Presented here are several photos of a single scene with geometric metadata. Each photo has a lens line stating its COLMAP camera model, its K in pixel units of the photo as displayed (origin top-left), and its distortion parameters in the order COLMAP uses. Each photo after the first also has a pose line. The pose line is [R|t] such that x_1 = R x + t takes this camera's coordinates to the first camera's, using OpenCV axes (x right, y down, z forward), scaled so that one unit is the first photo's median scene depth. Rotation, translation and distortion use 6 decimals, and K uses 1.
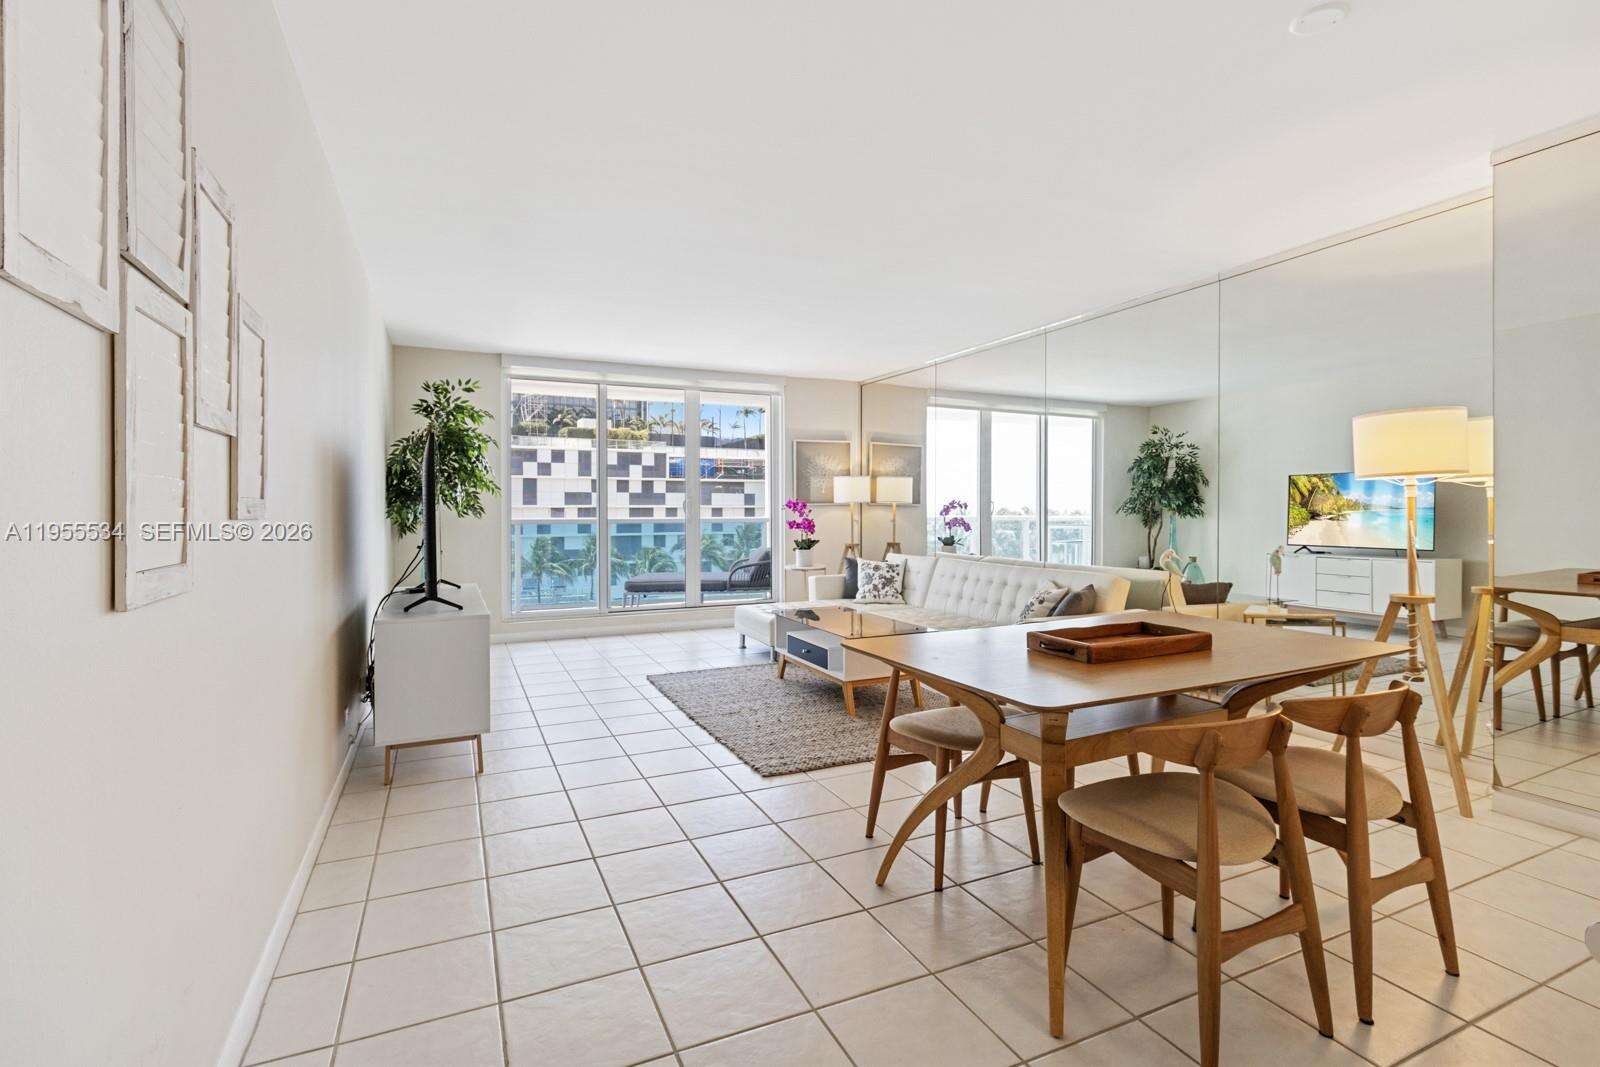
lens RADIAL K [[743.4, 0, 792.0], [0, 743.4, 507.7], [0, 0, 1]] dist [0.001848, -0.000102]
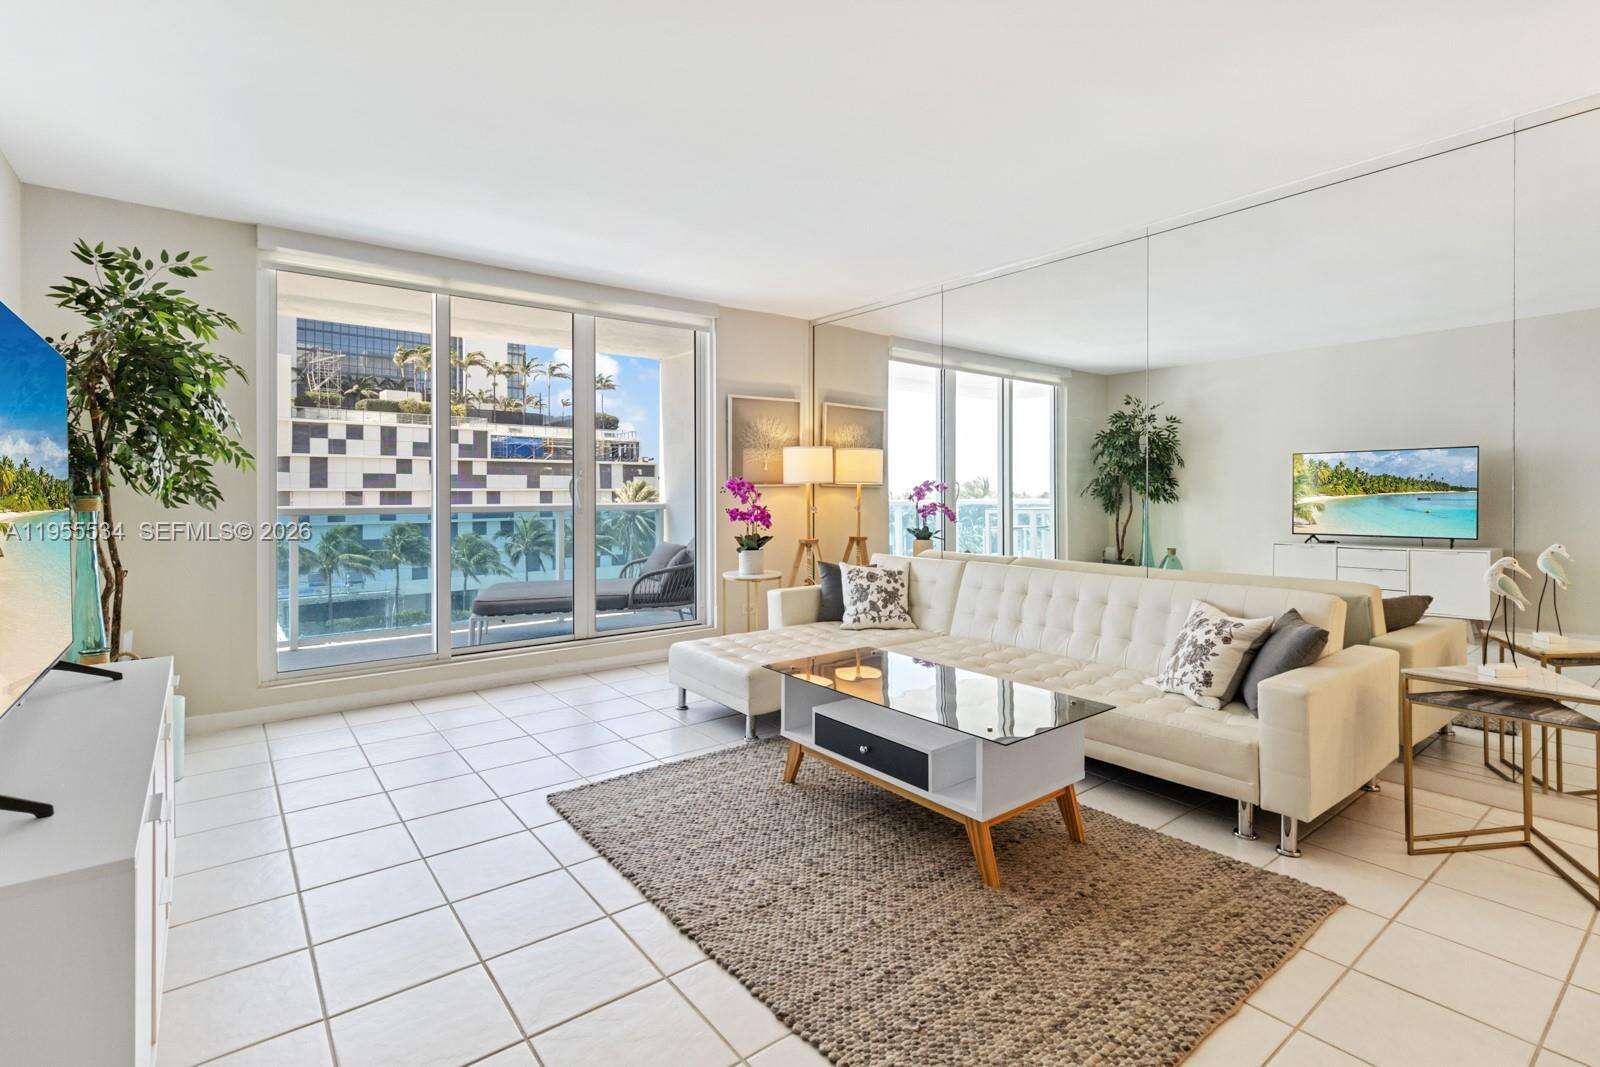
lens RADIAL K [[751.9, 0, 794.6], [0, 751.9, 490.7], [0, 0, 1]] dist [0.001578, 0.000261]
pose [[0.974861, -0.000755, 0.222813, -0.097830], [0.000845, 1.000000, -0.000307, 0.000765], [-0.222813, 0.000488, 0.974861, 0.289607]]
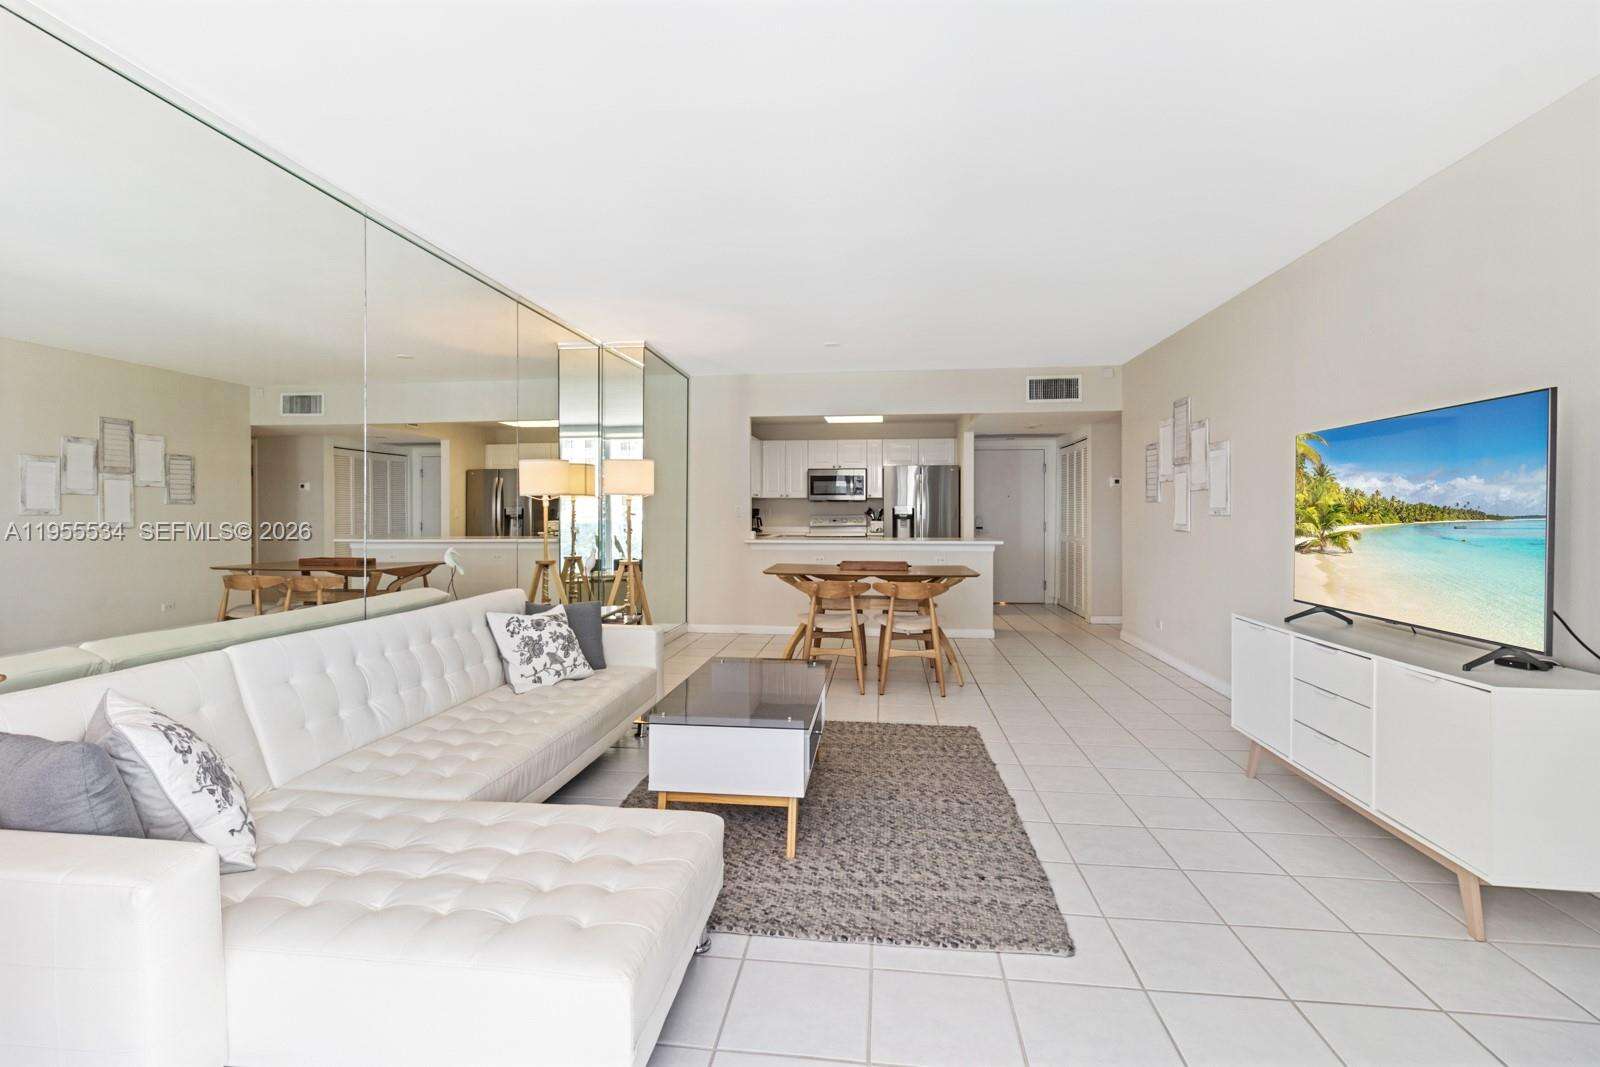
lens RADIAL K [[743.4, 0, 792.0], [0, 743.4, 507.7], [0, 0, 1]] dist [0.001848, -0.000102]
pose [[-0.849829, 0.004793, 0.527037, -0.190605], [0.000747, 0.999969, -0.007890, 0.000856], [-0.527058, -0.006312, -0.849806, 0.973744]]
